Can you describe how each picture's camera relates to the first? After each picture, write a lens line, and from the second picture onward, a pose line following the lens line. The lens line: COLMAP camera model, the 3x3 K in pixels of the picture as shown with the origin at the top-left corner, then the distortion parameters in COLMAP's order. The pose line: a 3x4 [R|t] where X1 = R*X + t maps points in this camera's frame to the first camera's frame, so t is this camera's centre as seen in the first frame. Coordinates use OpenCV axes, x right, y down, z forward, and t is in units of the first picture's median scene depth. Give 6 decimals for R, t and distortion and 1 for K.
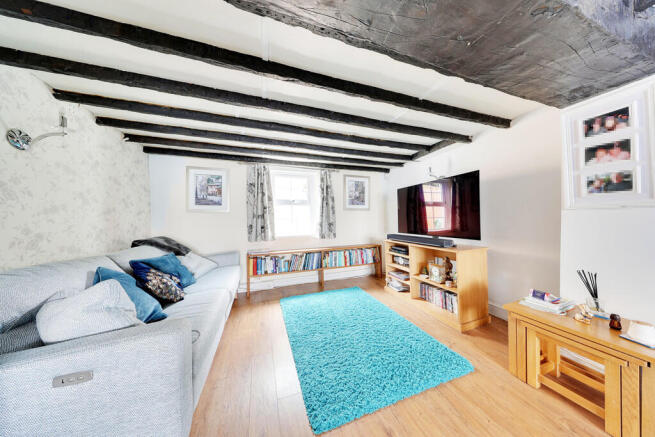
lens RADIAL K [[191.0, 0, 327.2], [0, 191.0, 218.5], [0, 0, 1]] dist [0.001375, -0.000073]
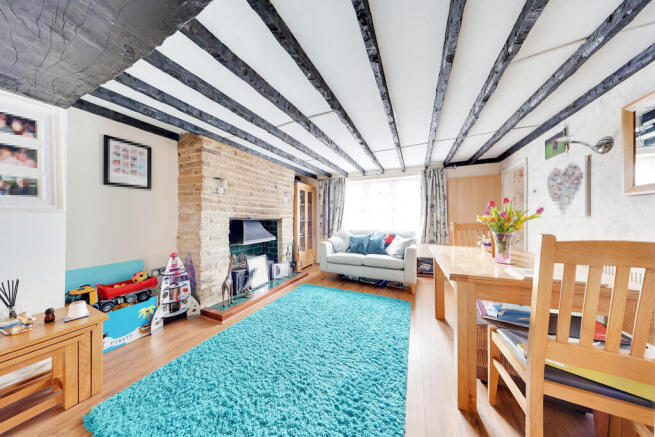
lens RADIAL K [[191.0, 0, 325.5], [0, 191.0, 217.9], [0, 0, 1]] dist [0.001375, -0.000073]
pose [[-0.720562, 0.007408, 0.693351, -0.135859], [0.007778, 0.999966, -0.002601, -0.002736], [-0.693346, 0.003519, -0.720596, 0.222586]]
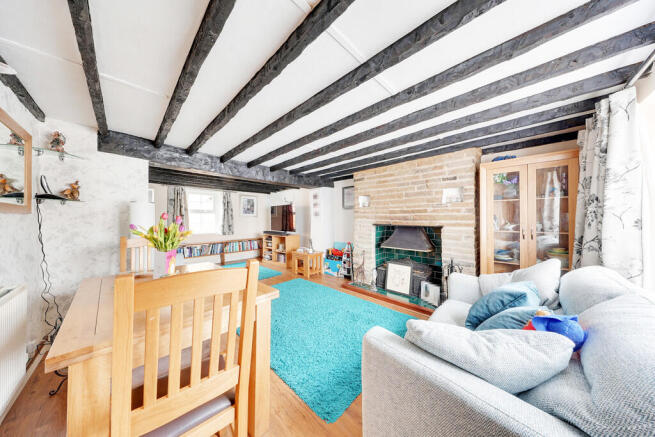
lens RADIAL K [[197.2, 0, 327.0], [0, 197.2, 217.7], [0, 0, 1]] dist [0.000385, -0.000302]
pose [[0.893624, 0.011204, 0.448677, 0.003356], [-0.006307, 0.999903, -0.012406, -0.025701], [-0.448773, 0.008257, 0.893608, -0.915624]]
